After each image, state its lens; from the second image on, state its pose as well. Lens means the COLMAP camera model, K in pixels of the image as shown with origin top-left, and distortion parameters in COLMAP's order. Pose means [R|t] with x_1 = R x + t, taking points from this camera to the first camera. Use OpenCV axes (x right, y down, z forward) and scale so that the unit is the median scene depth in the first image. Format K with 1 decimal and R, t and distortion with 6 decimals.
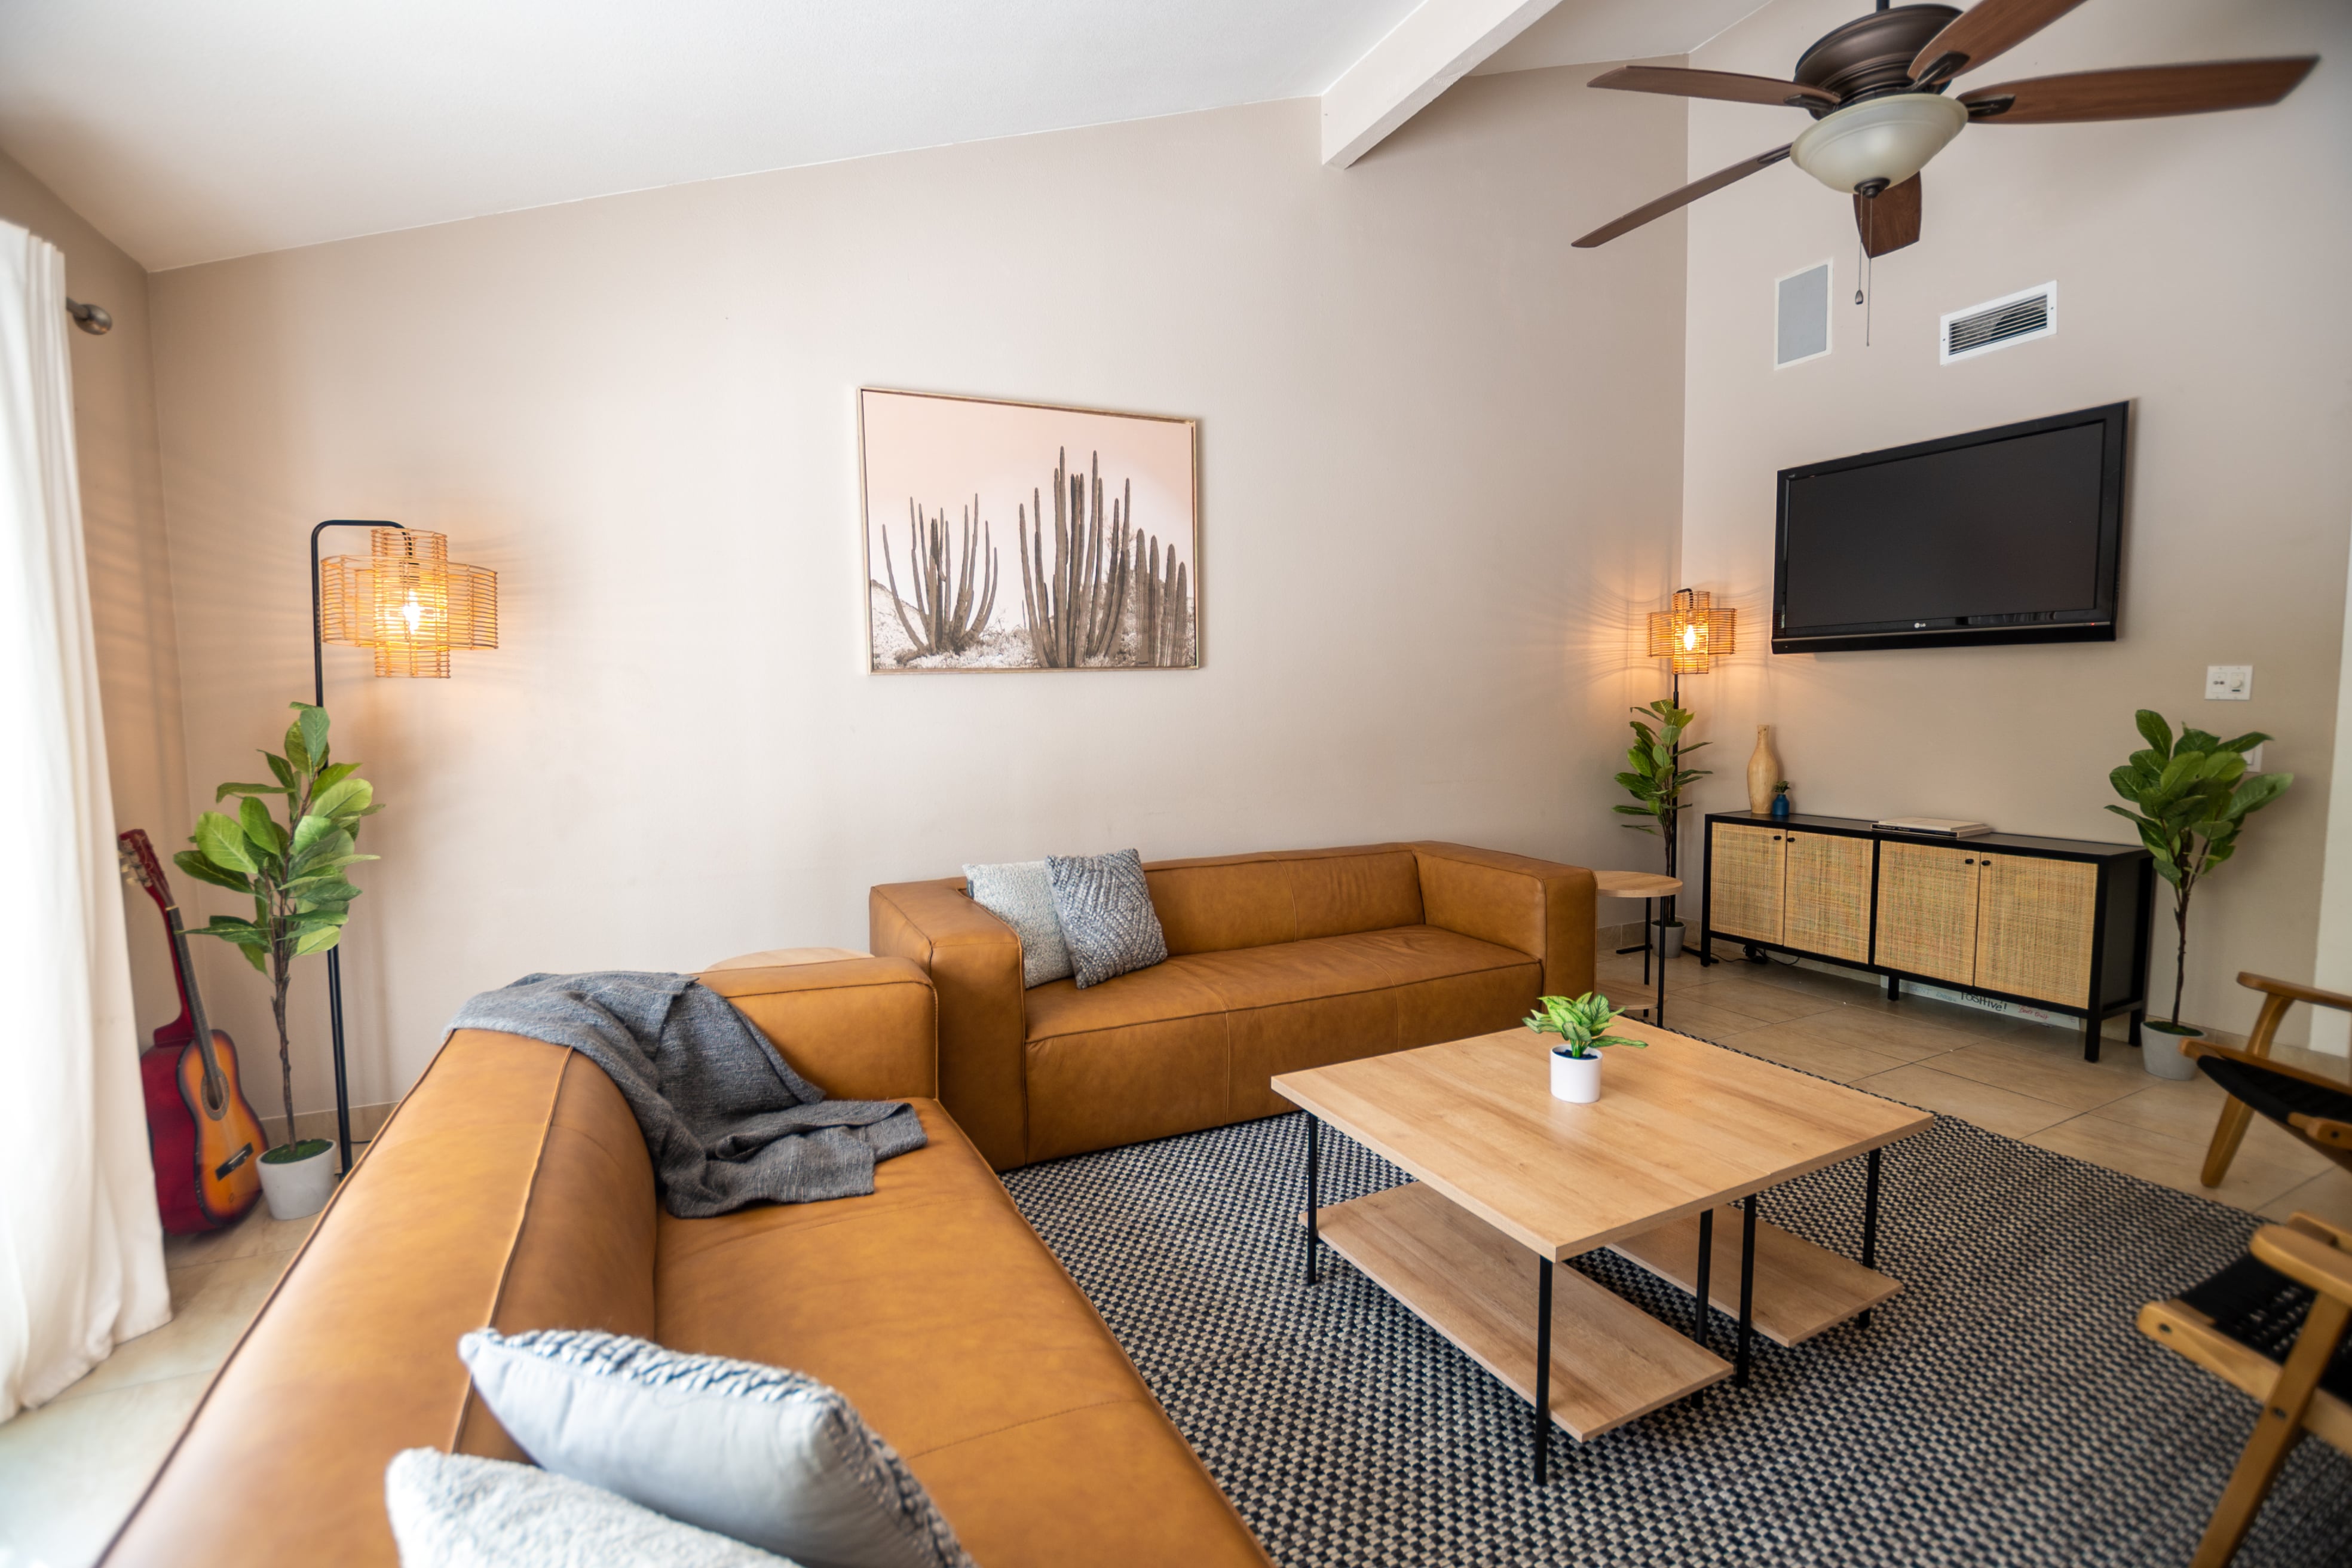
lens RADIAL K [[1041.7, 0, 1182.1], [0, 1041.7, 780.4], [0, 0, 1]] dist [-0.021024, 0.000133]
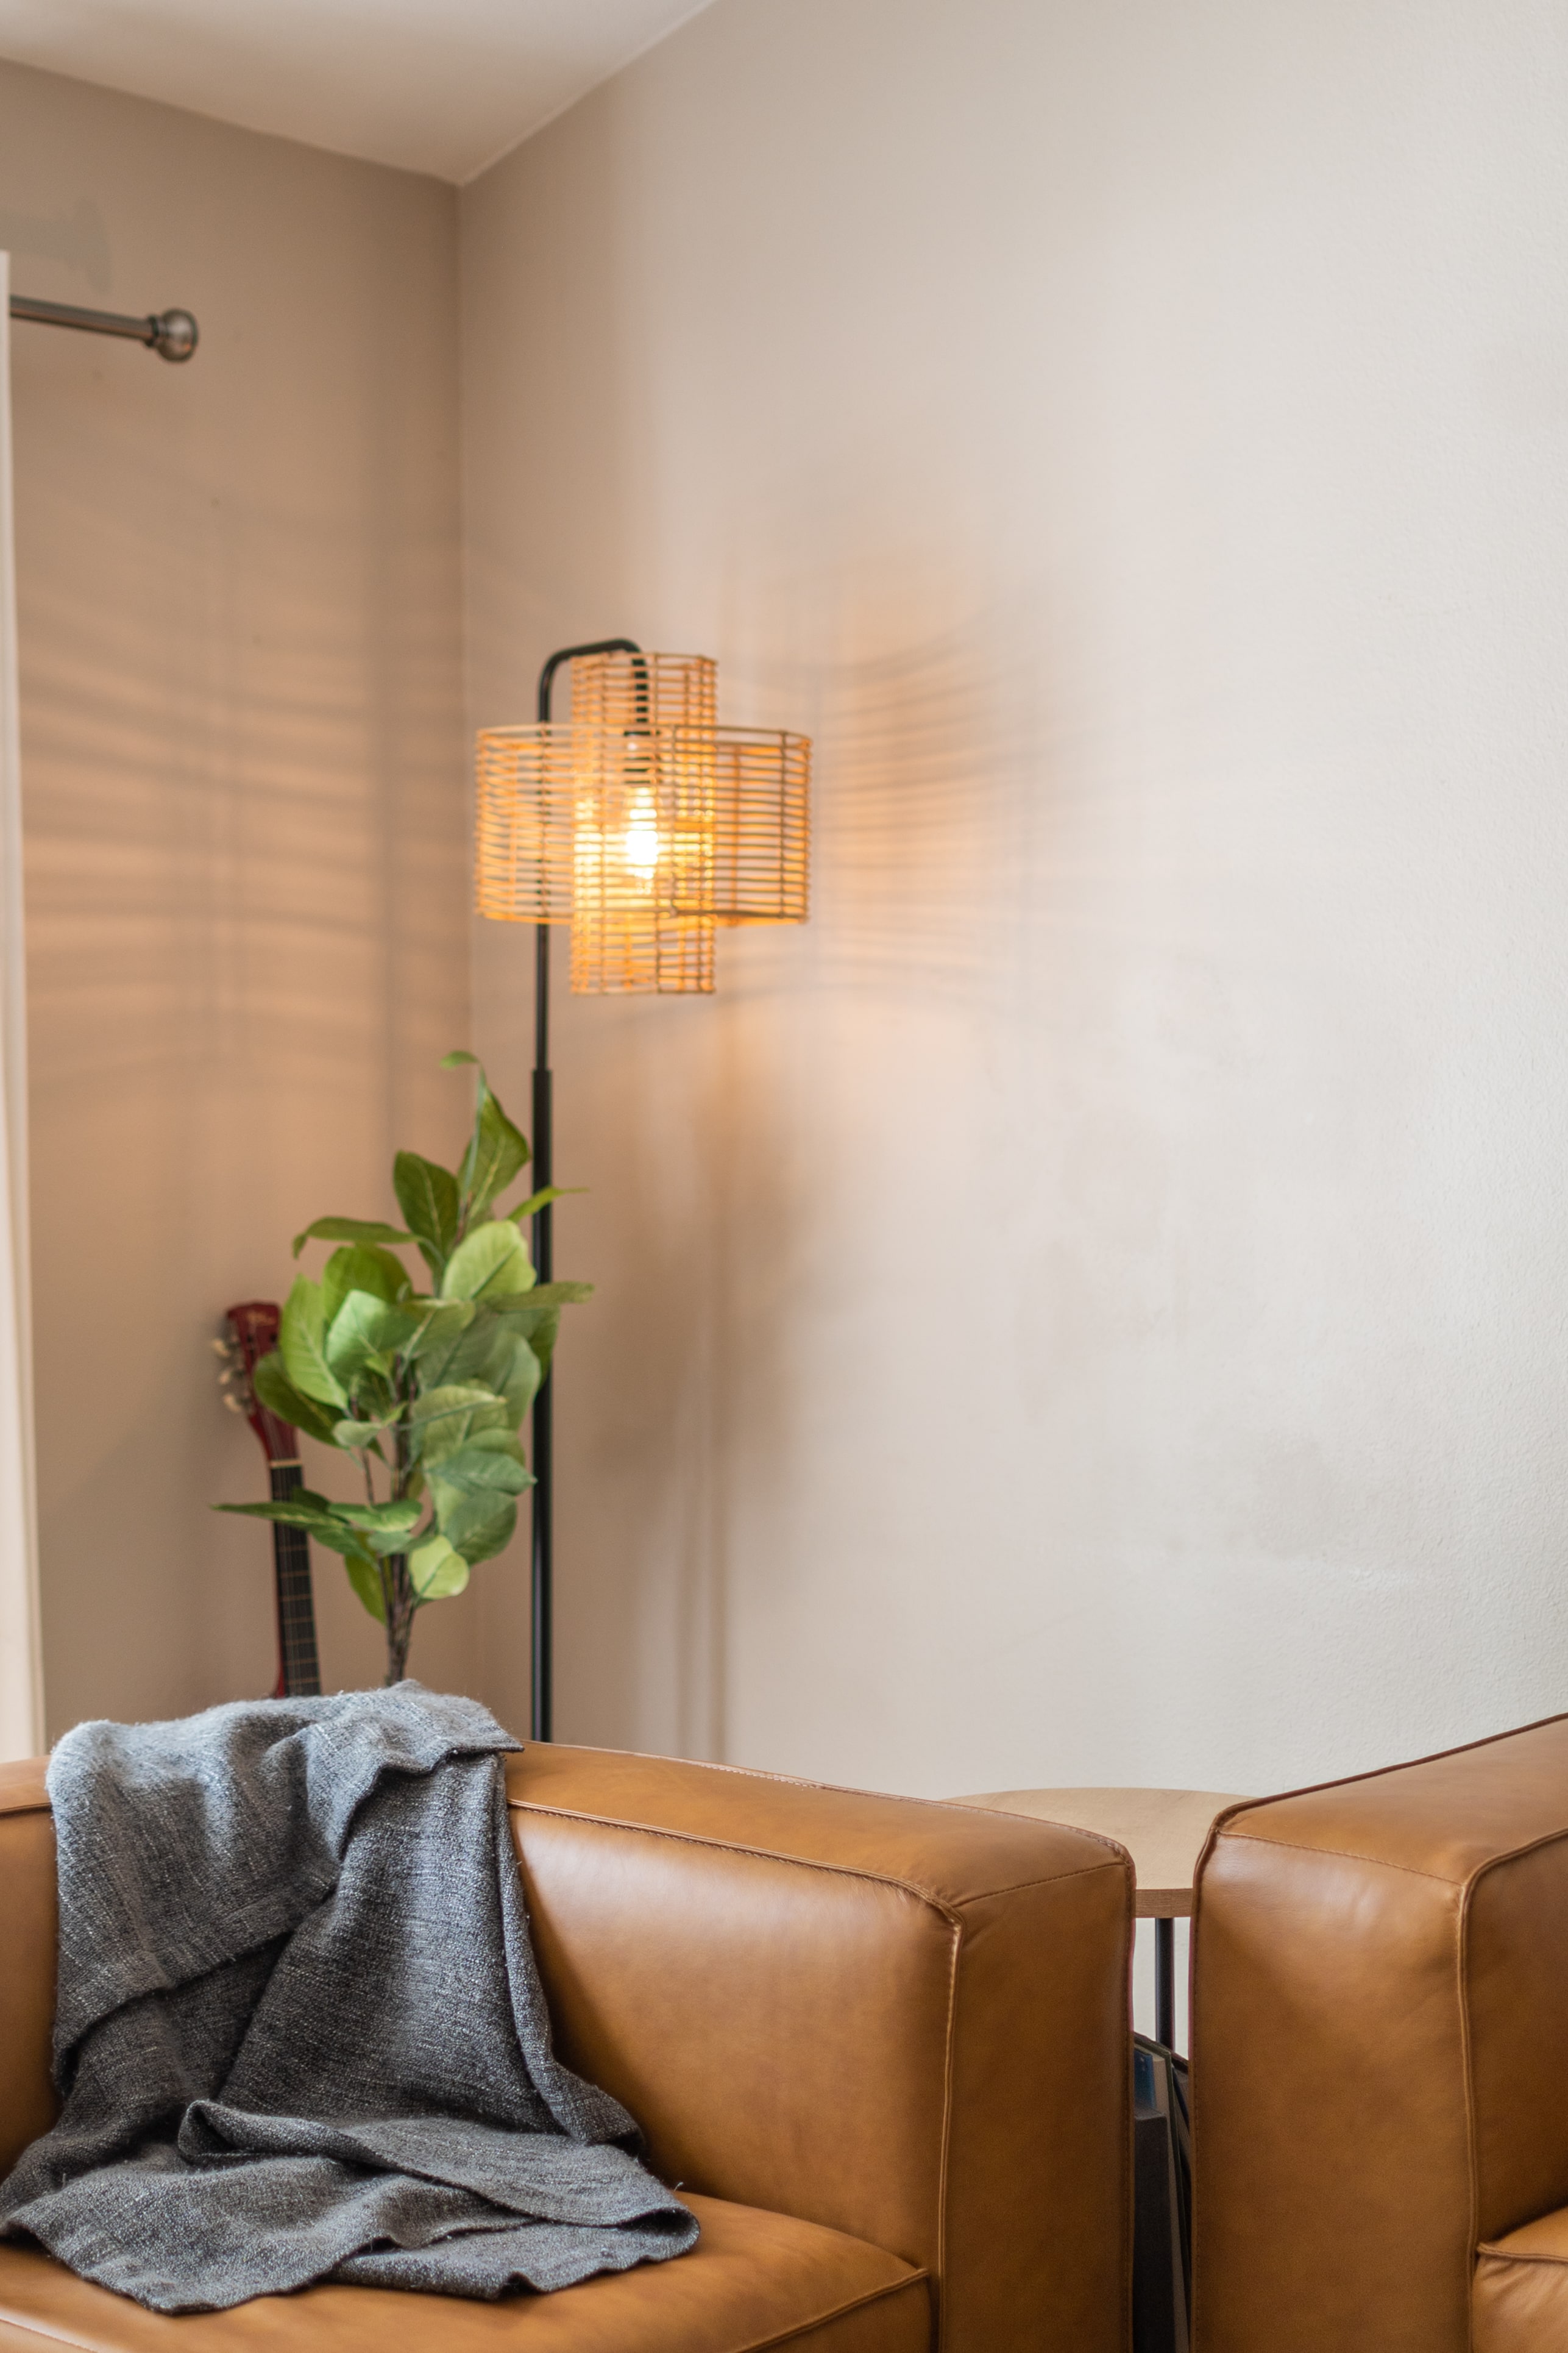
lens RADIAL K [[3725.9, 0, 777.1], [0, 3725.9, 1161.4], [0, 0, 1]] dist [0.007529, 0.000000]
pose [[0.415533, 0.016314, -0.909432, 0.496750], [-0.066640, 0.997698, -0.012551, -0.010192], [0.907134, 0.065820, 0.415664, 0.292309]]
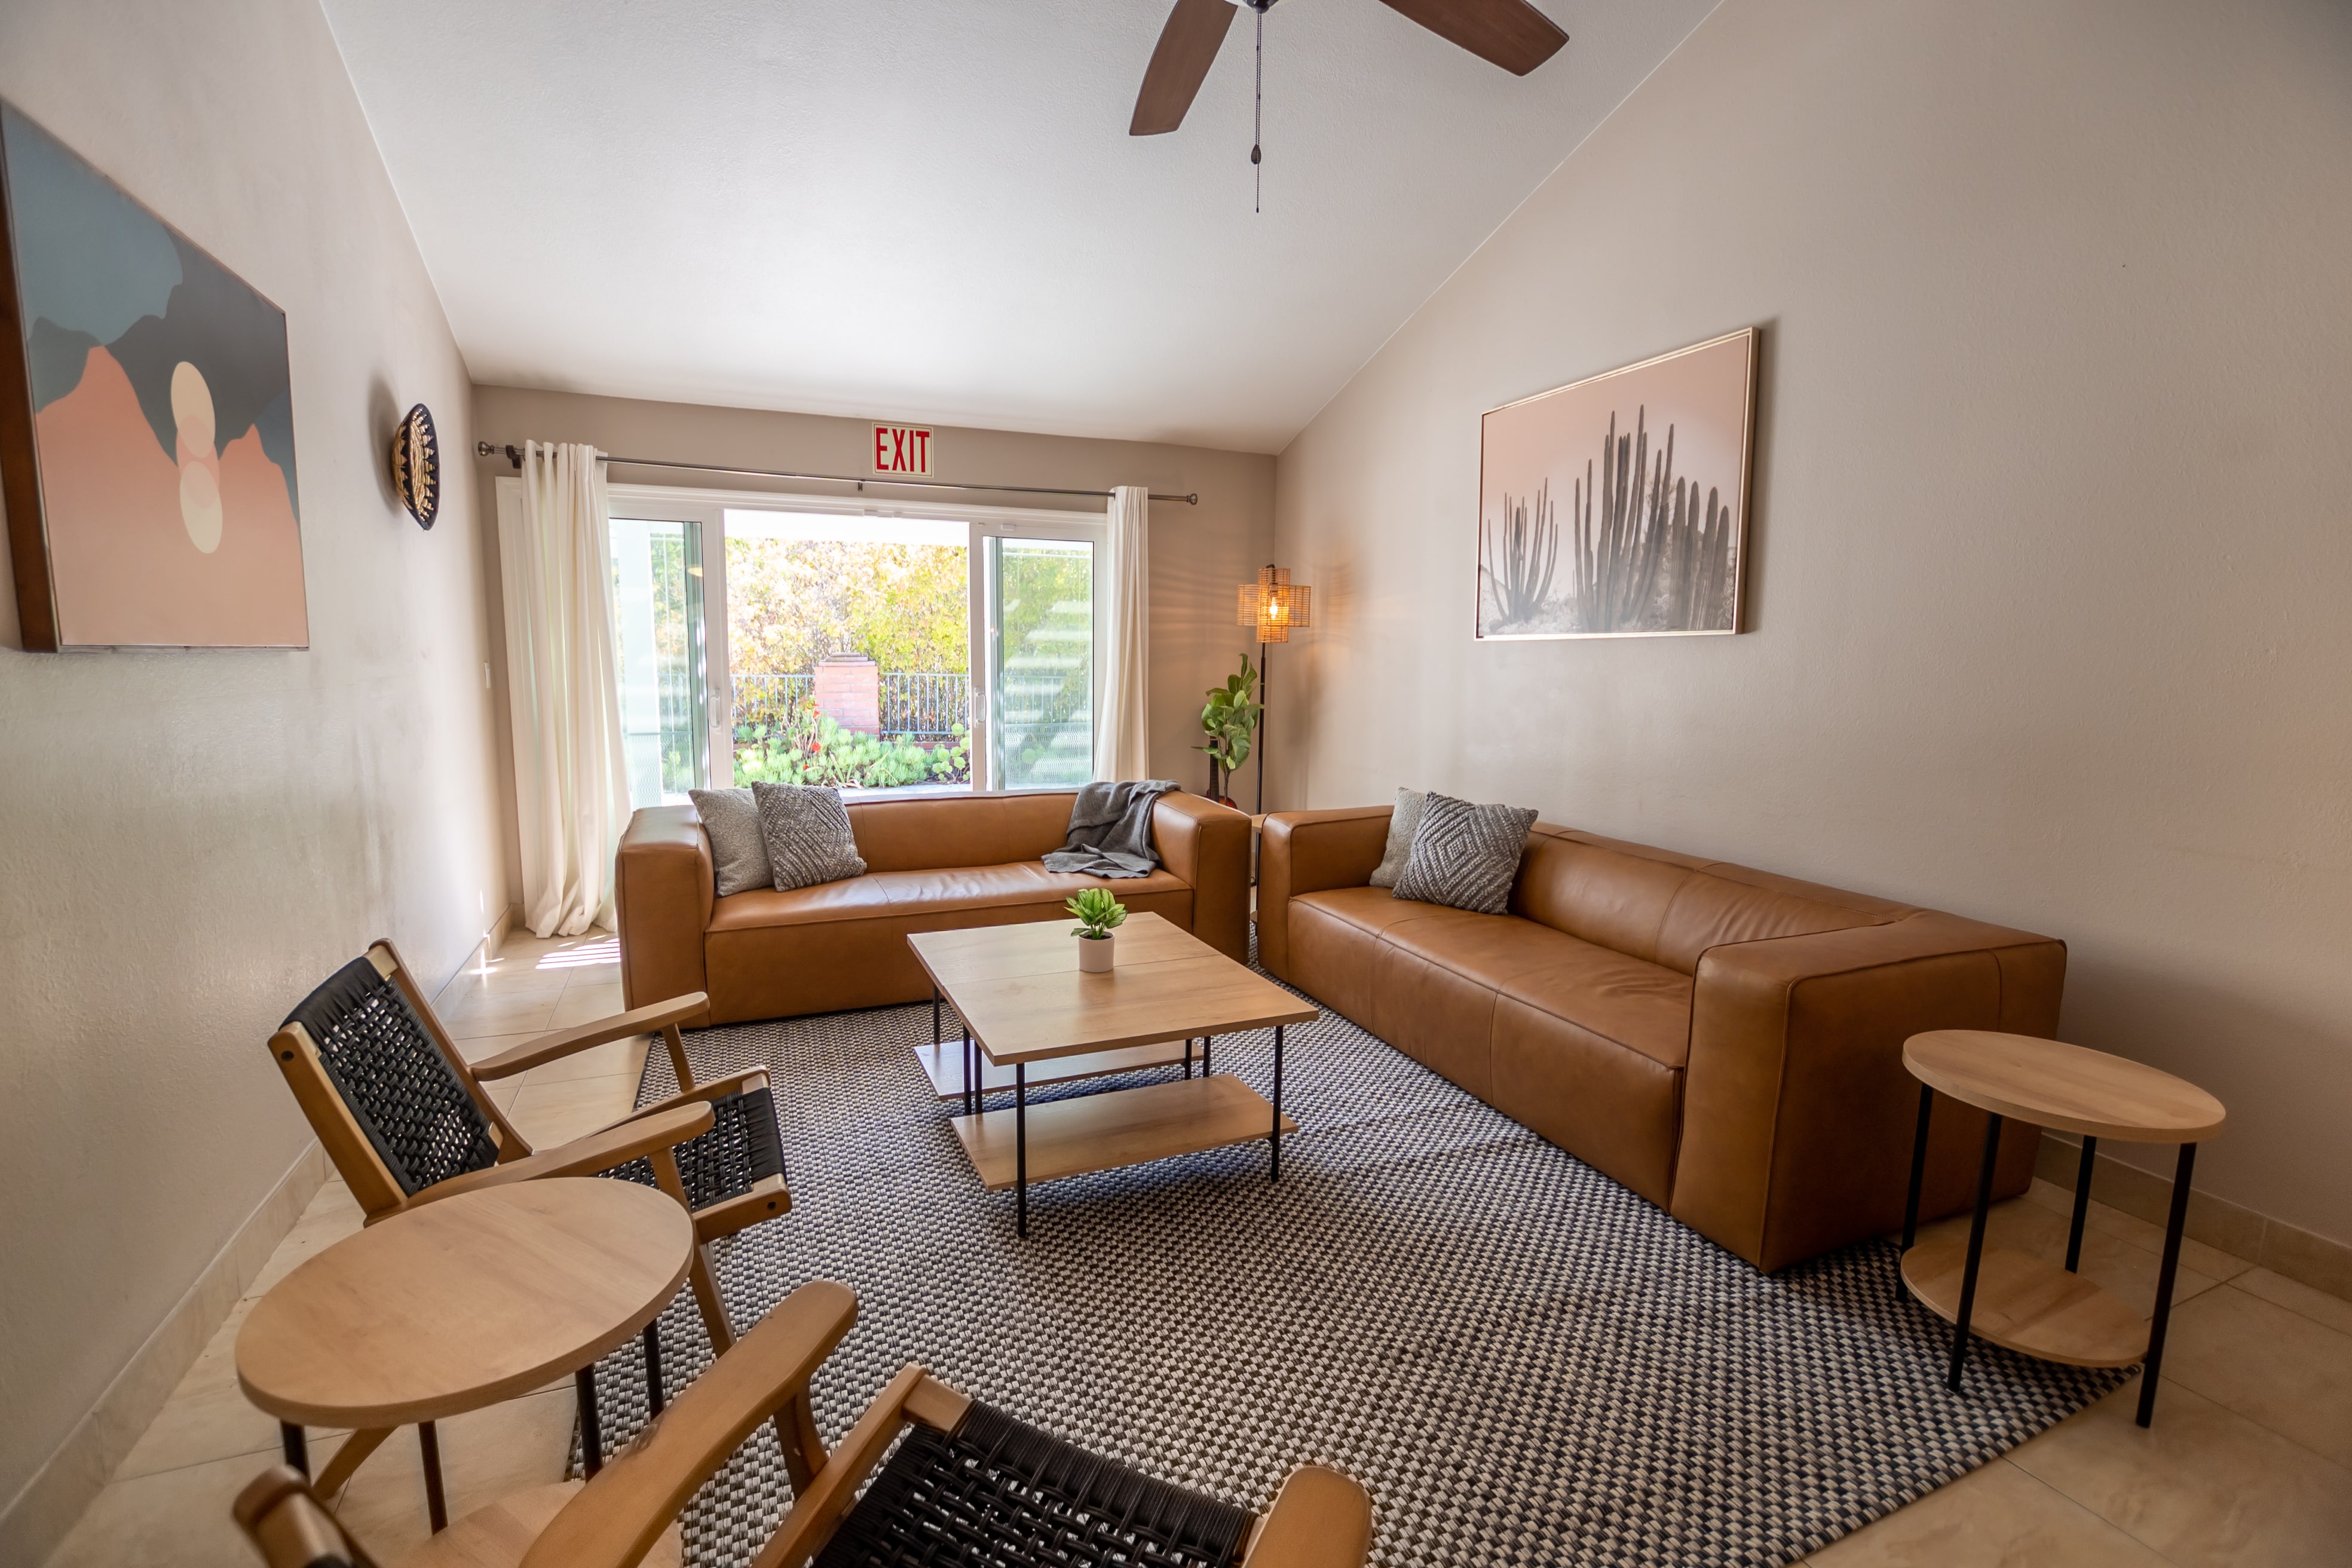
lens RADIAL K [[1061.1, 0, 1157.0], [0, 1061.1, 793.4], [0, 0, 1]] dist [-0.028452, 0.000406]
pose [[-0.052945, 0.143202, -0.988276, 0.953815], [-0.092425, 0.984714, 0.147638, -0.067493], [0.994311, 0.099158, -0.038901, 0.634469]]
